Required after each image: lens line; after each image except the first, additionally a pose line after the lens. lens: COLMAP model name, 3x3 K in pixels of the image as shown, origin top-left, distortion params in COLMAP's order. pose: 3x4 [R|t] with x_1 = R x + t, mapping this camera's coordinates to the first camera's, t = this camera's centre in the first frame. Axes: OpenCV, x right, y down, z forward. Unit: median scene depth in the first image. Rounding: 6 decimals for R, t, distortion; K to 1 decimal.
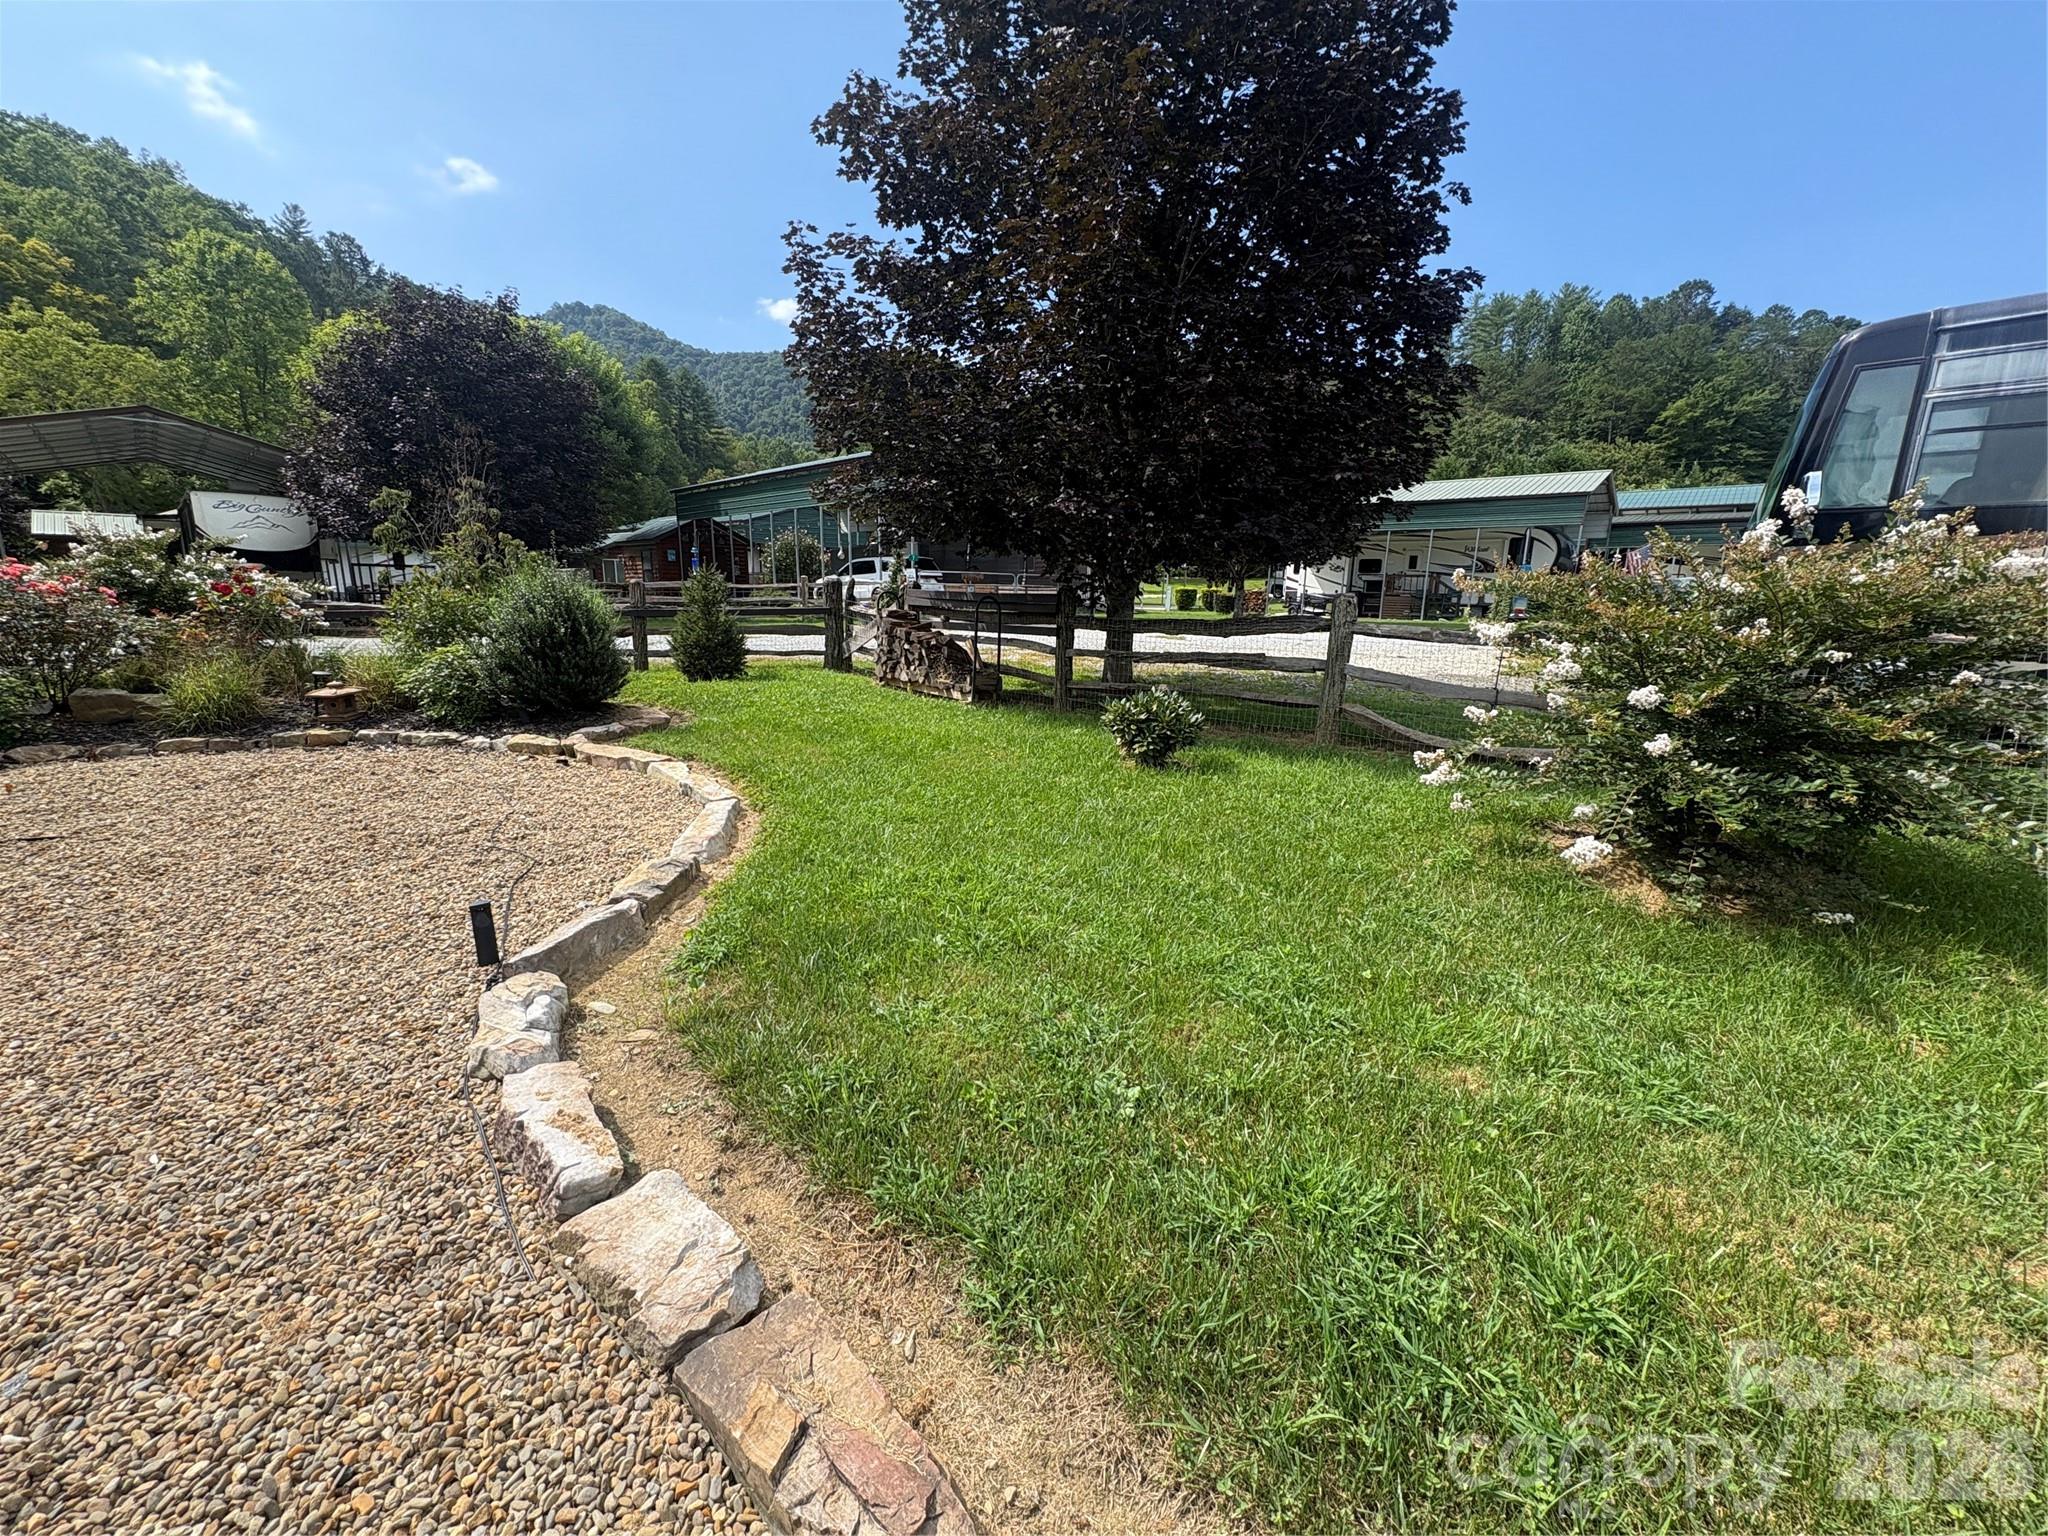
lens RADIAL K [[822.8, 0, 1024.0], [0, 822.8, 768.0], [0, 0, 1]] dist [0.000017, 0.000567]
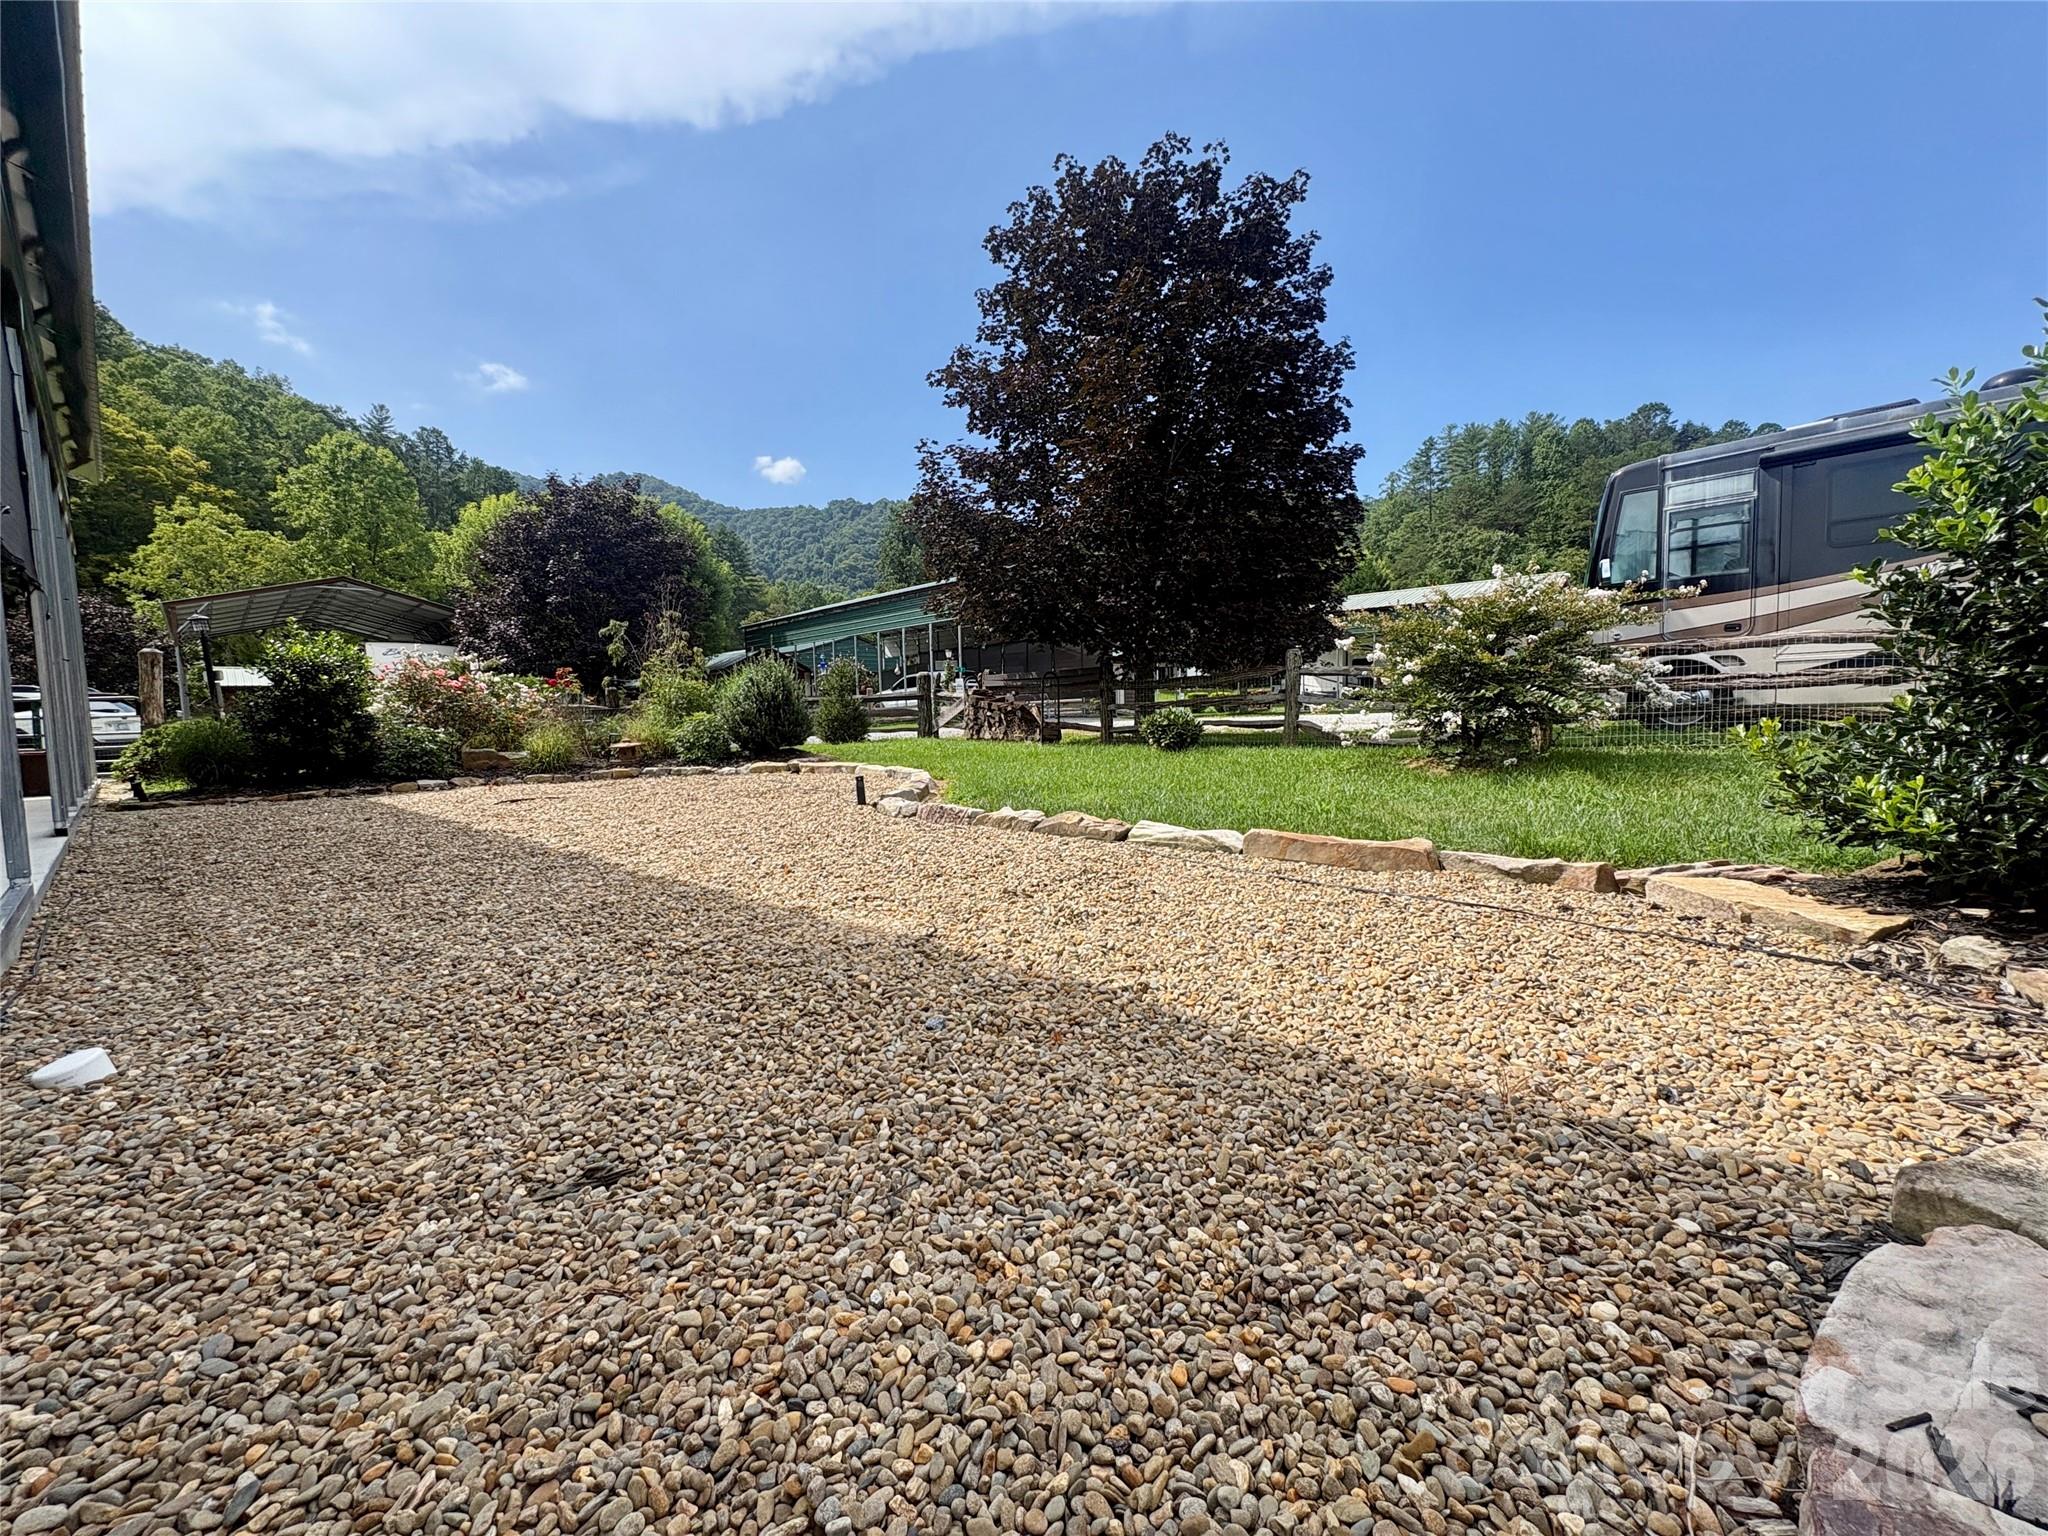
lens RADIAL K [[822.8, 0, 1024.0], [0, 822.8, 768.0], [0, 0, 1]] dist [0.000017, 0.000567]
pose [[0.998882, -0.041575, -0.022516, -0.061576], [0.037806, 0.988313, -0.147676, 0.157078], [0.028392, 0.146659, 0.988780, -0.364308]]
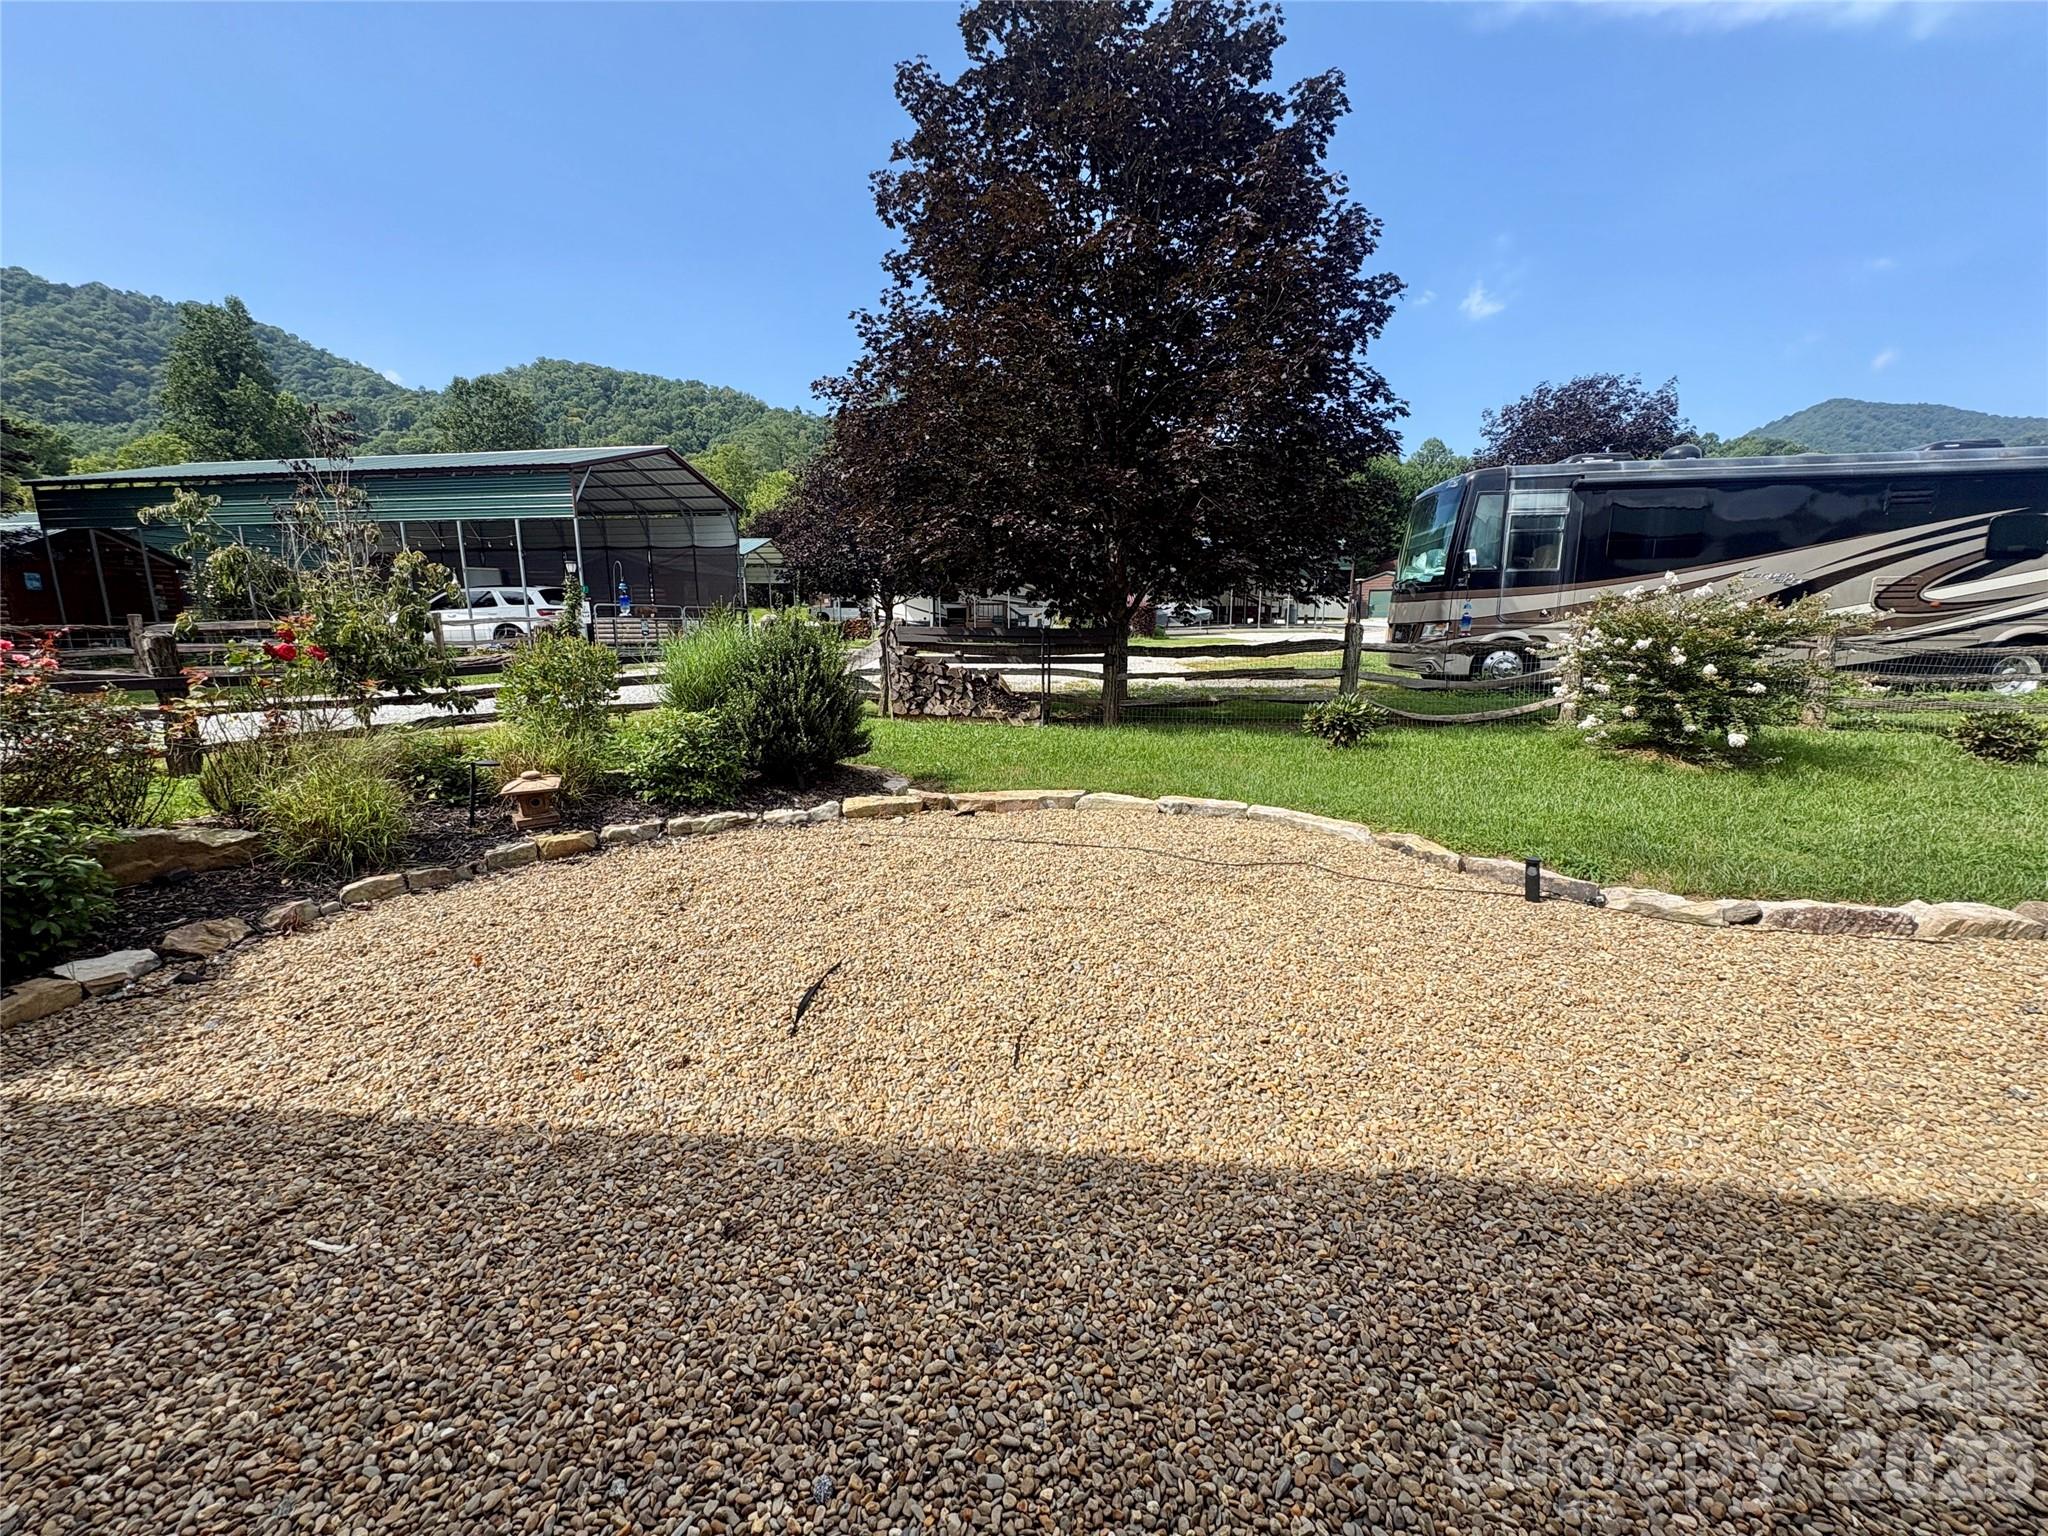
lens RADIAL K [[822.8, 0, 1024.0], [0, 822.8, 768.0], [0, 0, 1]] dist [0.000017, 0.000567]
pose [[0.803561, -0.122314, 0.582520, -0.720626], [0.140938, 0.989927, 0.013441, -0.043608], [-0.578296, 0.071299, 0.812706, 0.122847]]
